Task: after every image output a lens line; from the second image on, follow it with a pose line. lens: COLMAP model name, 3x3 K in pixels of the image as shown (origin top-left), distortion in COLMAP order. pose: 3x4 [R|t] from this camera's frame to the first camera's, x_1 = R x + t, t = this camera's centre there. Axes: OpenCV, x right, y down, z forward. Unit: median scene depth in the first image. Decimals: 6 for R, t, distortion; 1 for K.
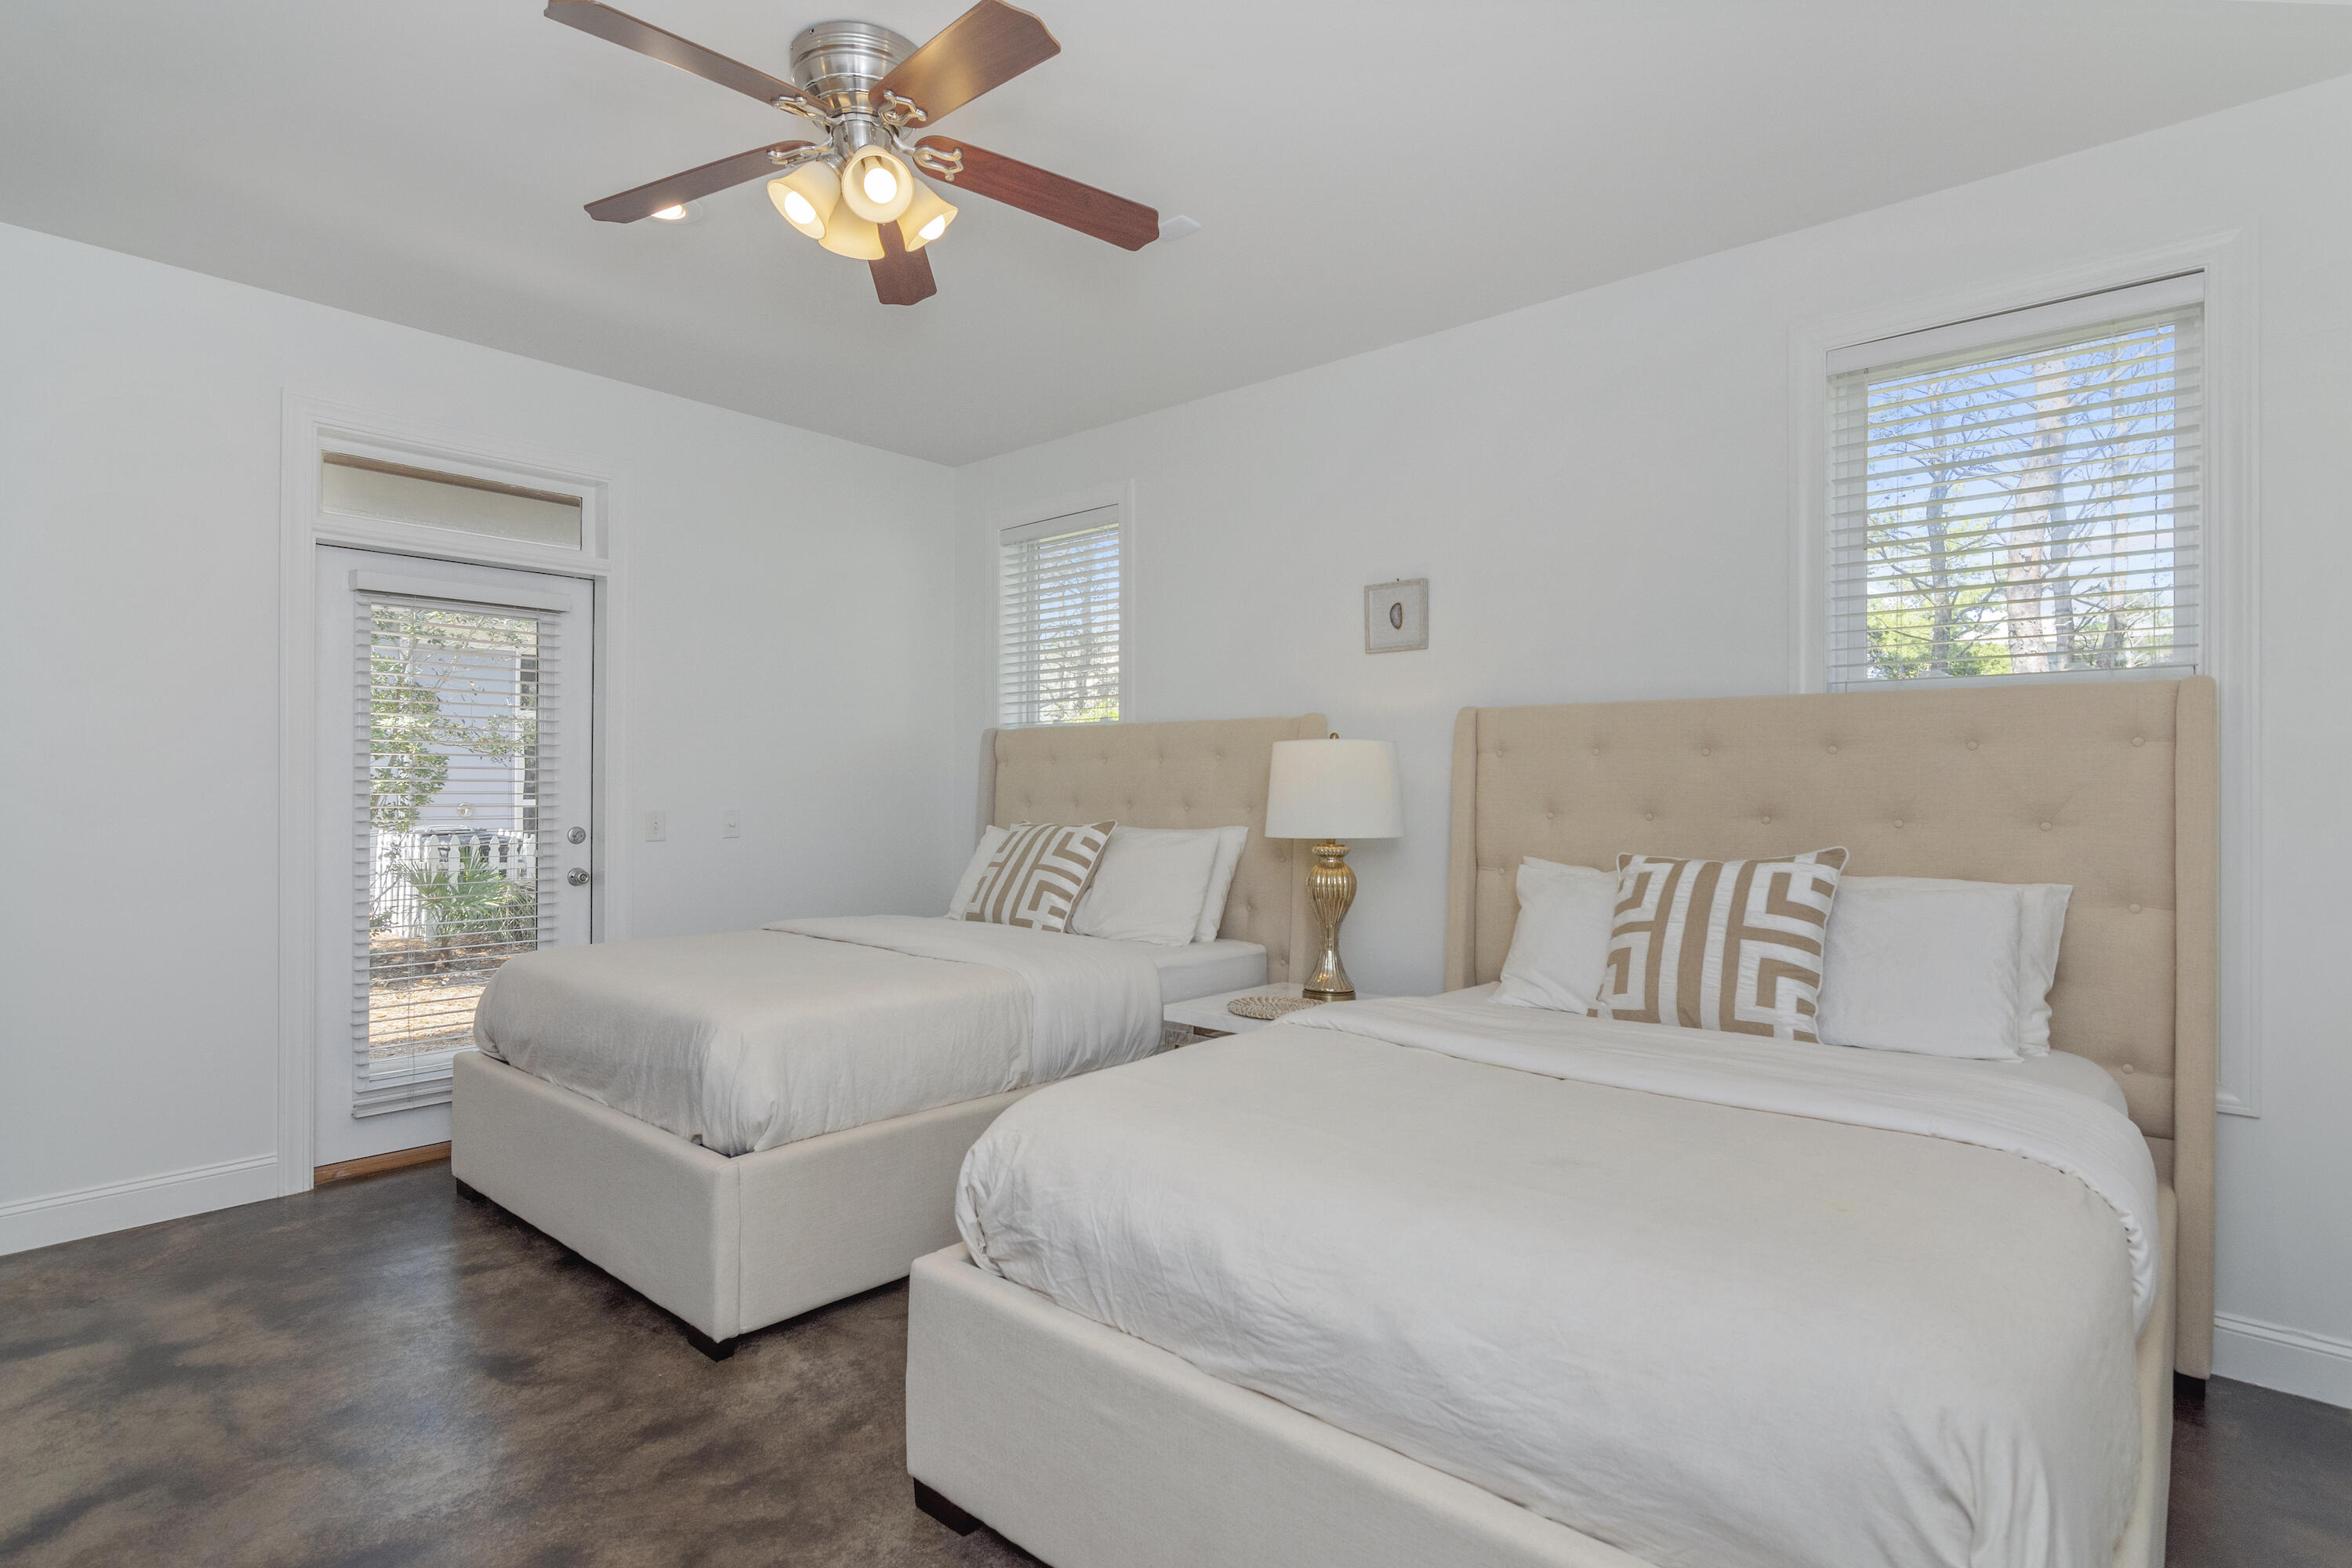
lens RADIAL K [[1172.1, 0, 1180.1], [0, 1172.1, 764.1], [0, 0, 1]] dist [-0.000825, 0.000235]
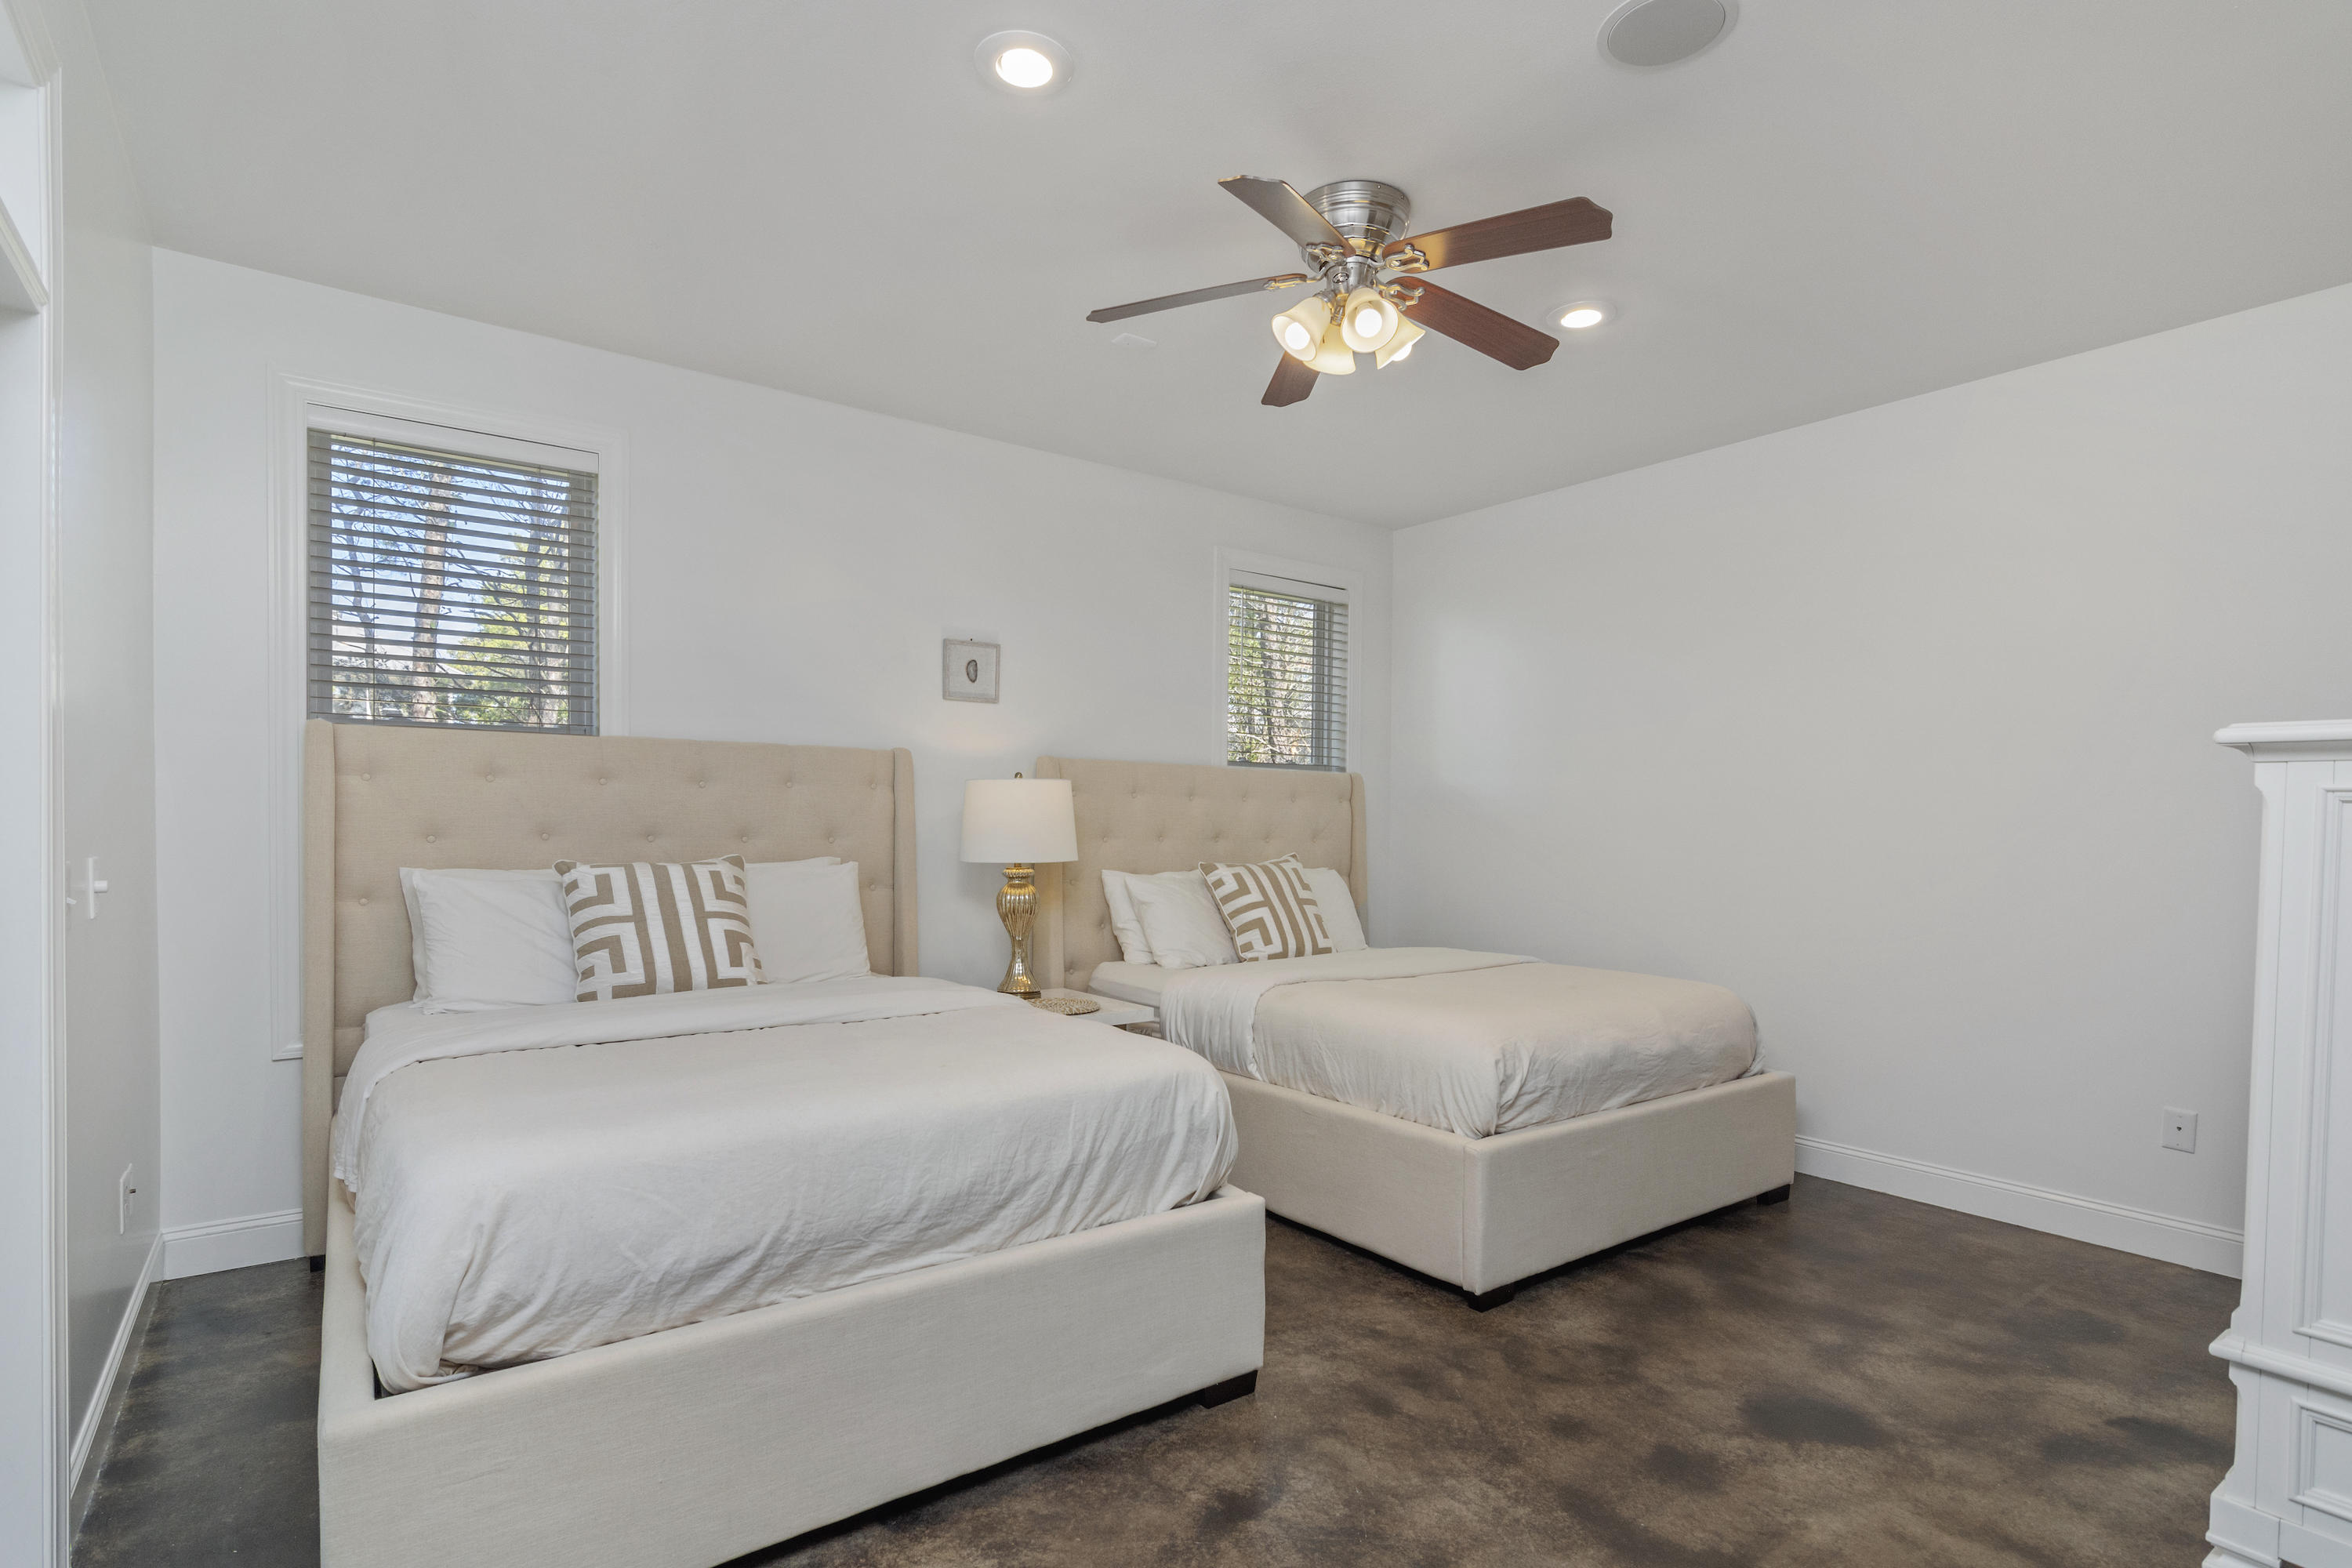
lens RADIAL K [[1138.5, 0, 1175.3], [0, 1138.5, 810.2], [0, 0, 1]] dist [0.003382, 0.001076]
pose [[0.219789, 0.008215, 0.975513, -0.953819], [-0.027758, 0.999612, -0.002164, 0.009954], [-0.975152, -0.026603, 0.219932, 0.601177]]
